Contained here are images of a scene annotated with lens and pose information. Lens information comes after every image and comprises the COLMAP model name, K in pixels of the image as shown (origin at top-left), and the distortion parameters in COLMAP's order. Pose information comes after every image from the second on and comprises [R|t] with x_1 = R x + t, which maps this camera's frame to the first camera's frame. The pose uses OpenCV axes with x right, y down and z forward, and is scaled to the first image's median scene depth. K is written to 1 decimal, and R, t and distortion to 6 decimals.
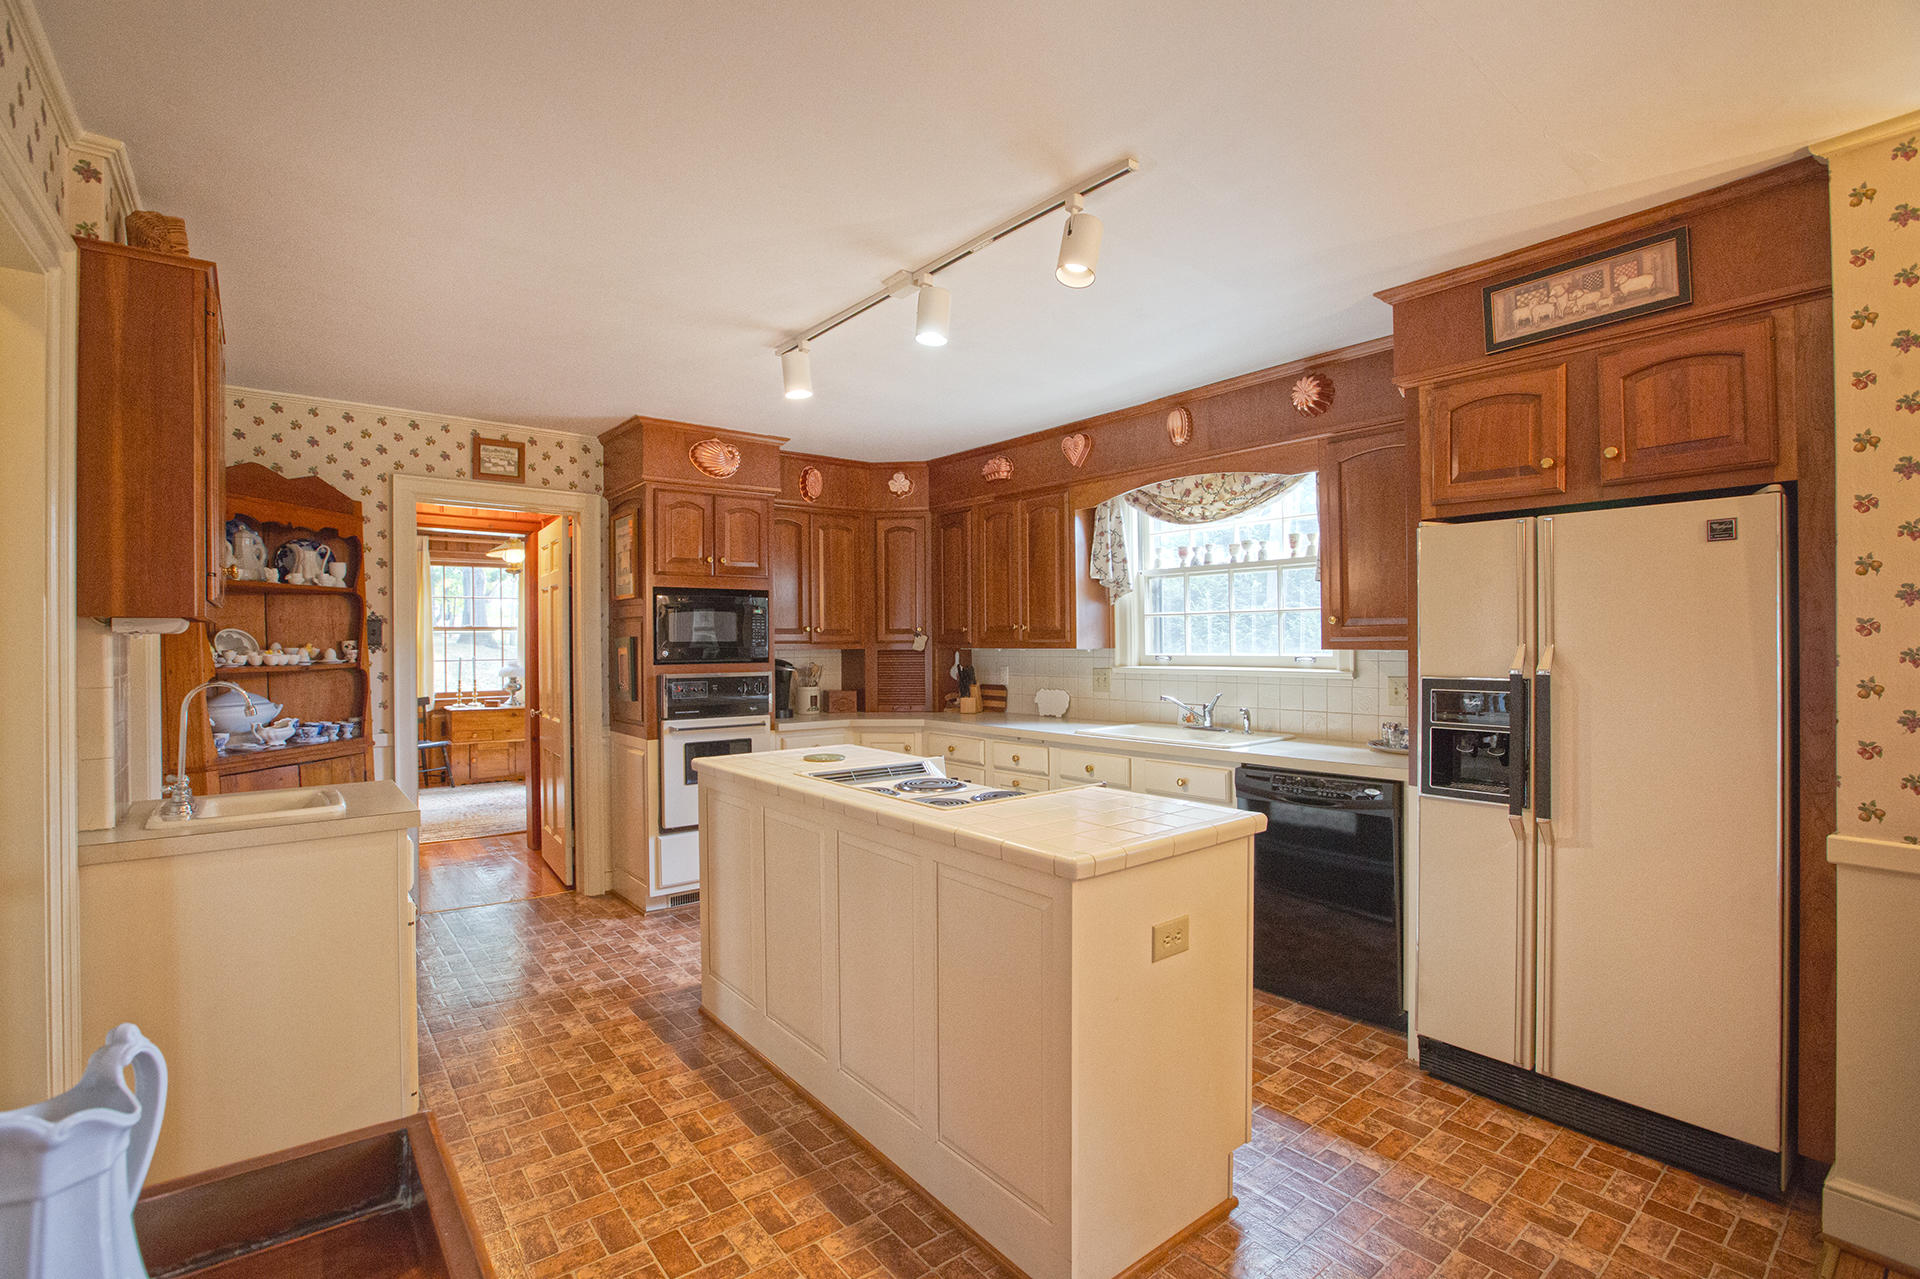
lens RADIAL K [[870.0, 0, 965.4], [0, 870.0, 641.2], [0, 0, 1]] dist [-0.056248, 0.020389]
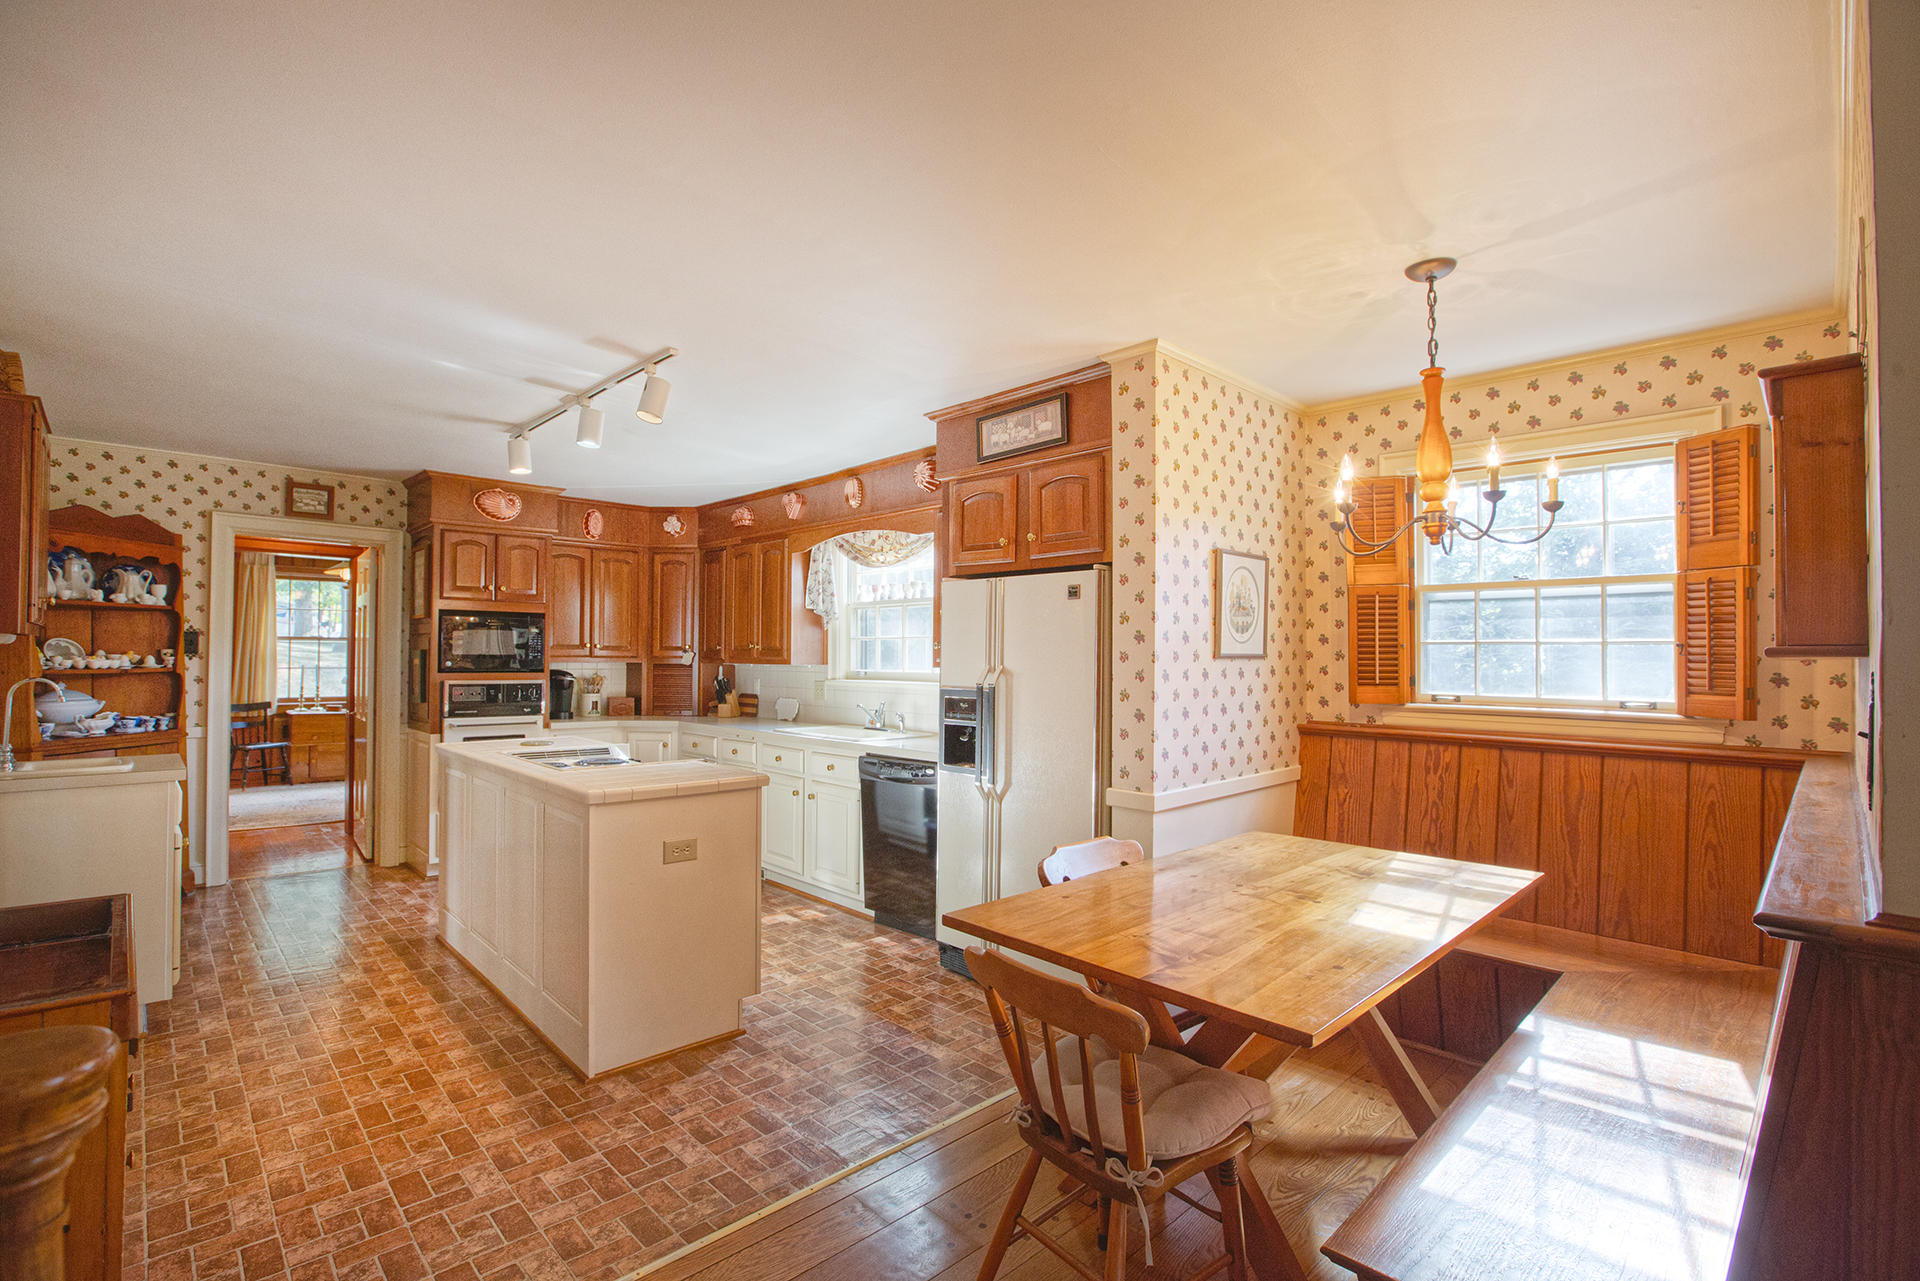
lens RADIAL K [[868.6, 0, 954.5], [0, 868.6, 643.5], [0, 0, 1]] dist [-0.044364, 0.014096]
pose [[0.996226, 0.015599, 0.085388, 0.305686], [-0.014204, 0.999756, -0.016923, -0.004571], [-0.085631, 0.015646, 0.996204, -0.312624]]
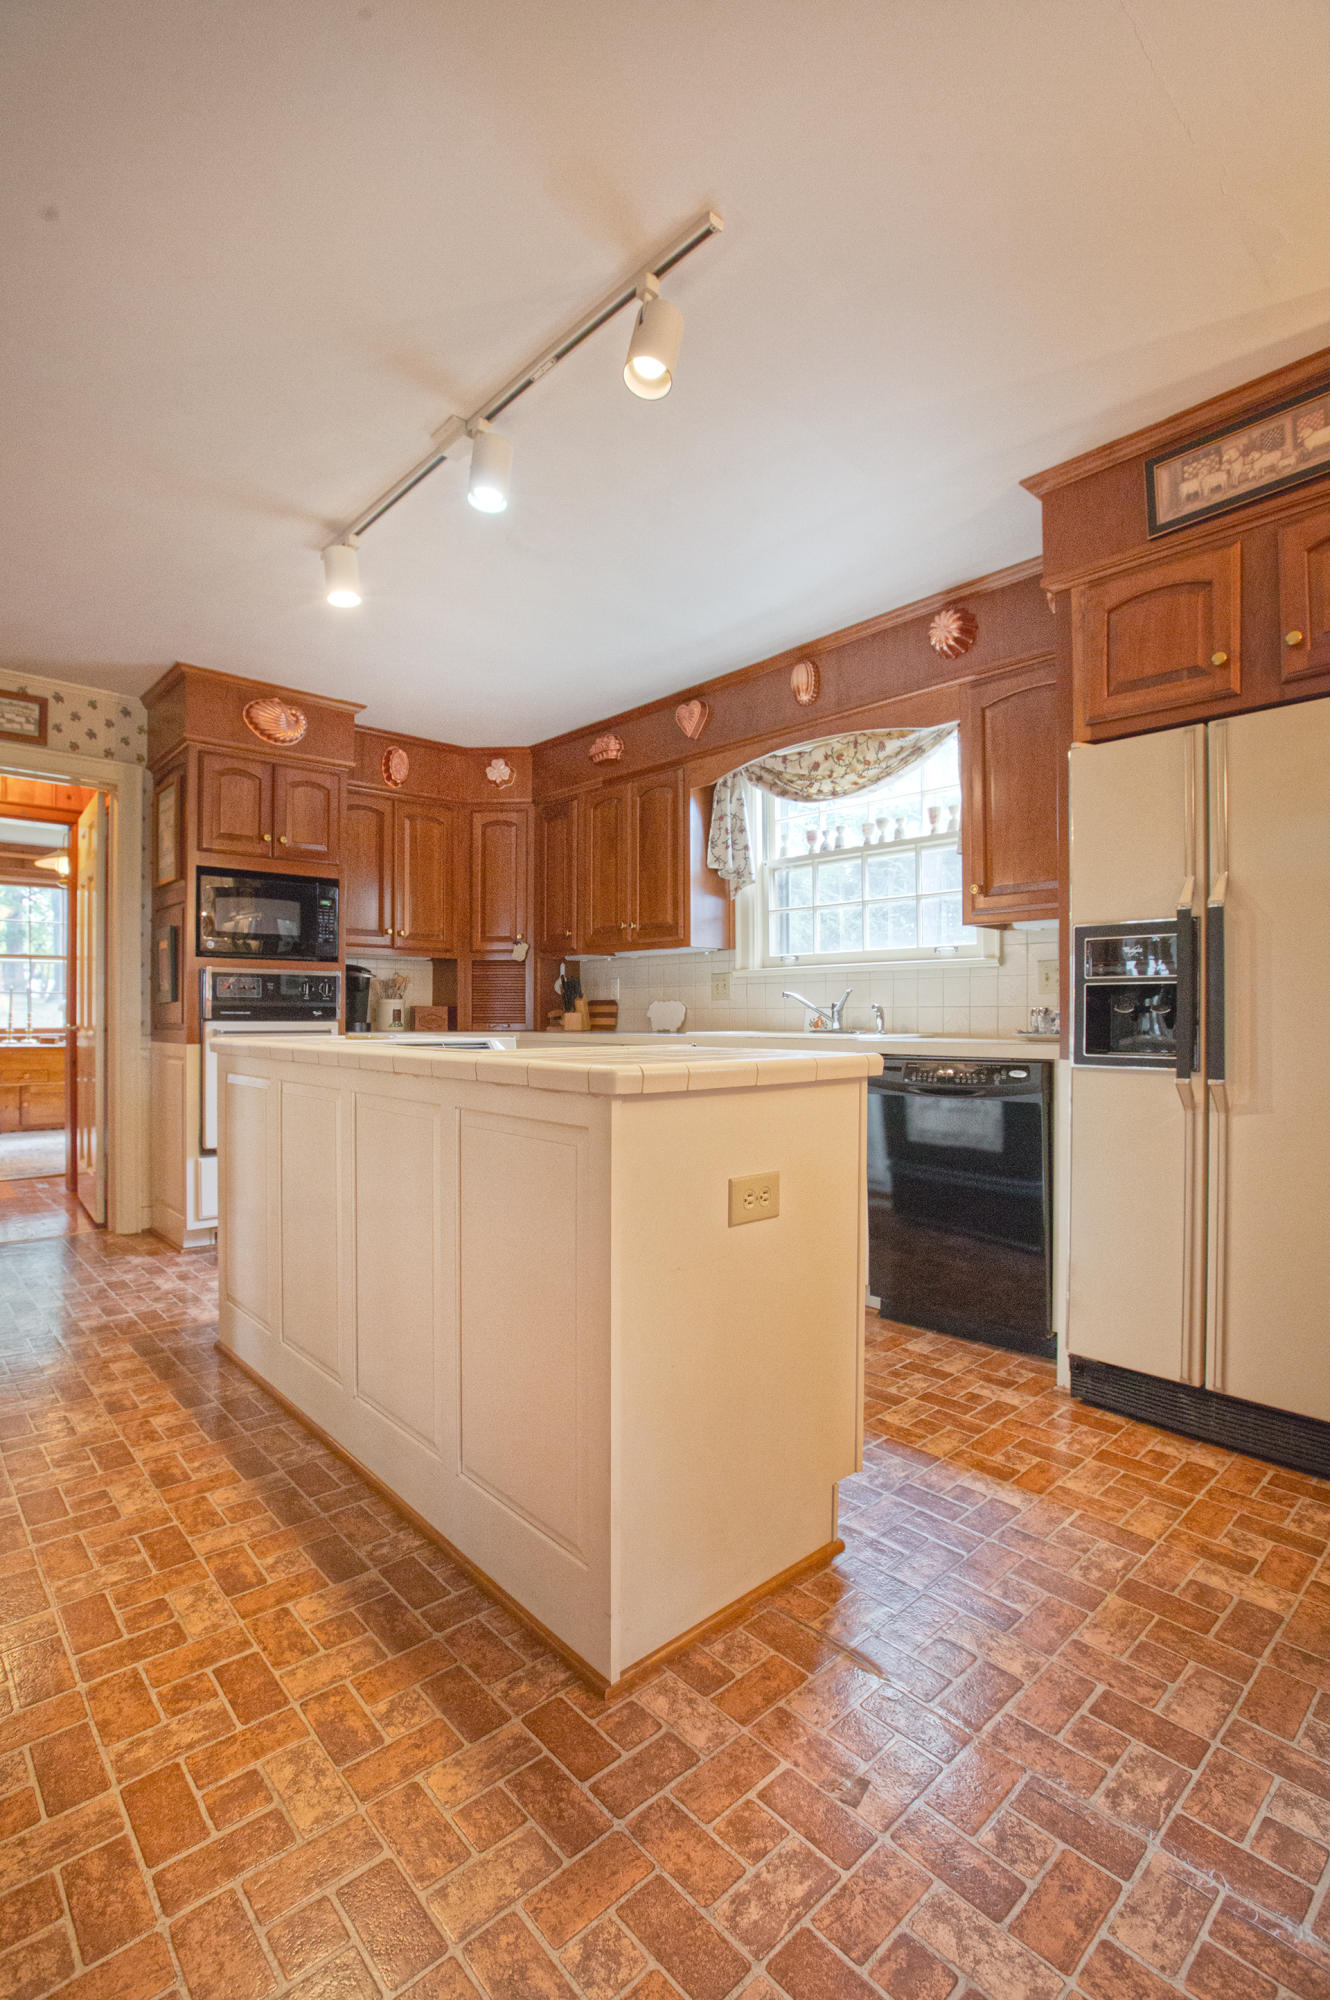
lens RADIAL K [[915.4, 0, 664.0], [0, 915.4, 1011.7], [0, 0, 1]] dist [-0.058862, 0.022507]
pose [[0.998194, 0.008515, 0.059468, 0.056008], [-0.008277, 0.999957, -0.004240, 0.094762], [-0.059501, 0.003740, 0.998221, 0.098380]]
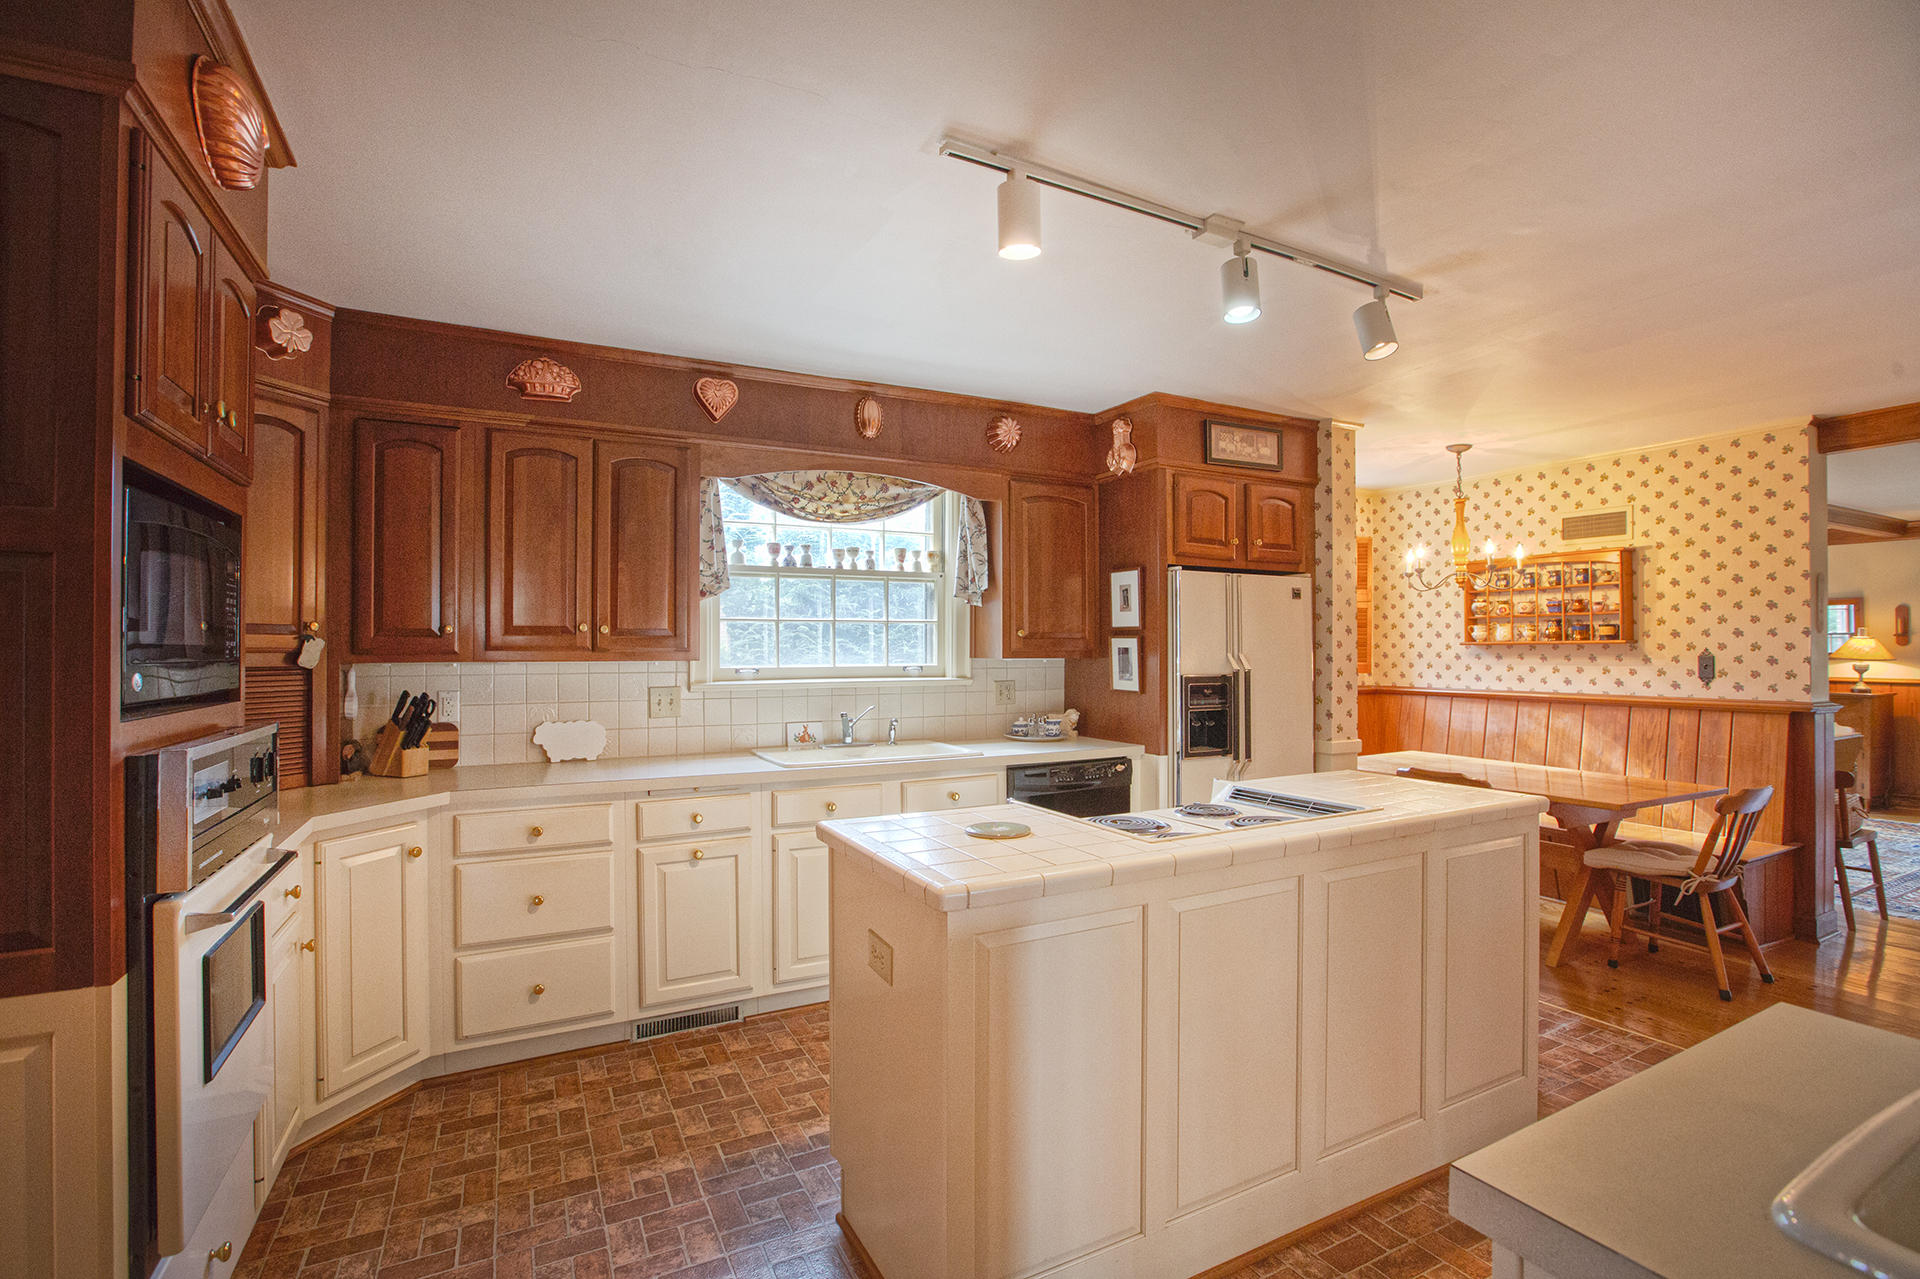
lens RADIAL K [[868.6, 0, 954.5], [0, 868.6, 642.5], [0, 0, 1]] dist [-0.044364, 0.014096]
pose [[0.199098, 0.014520, 0.979872, -0.672260], [0.000799, 0.999887, -0.014979, 0.005599], [-0.979979, 0.003766, 0.199064, 0.768355]]
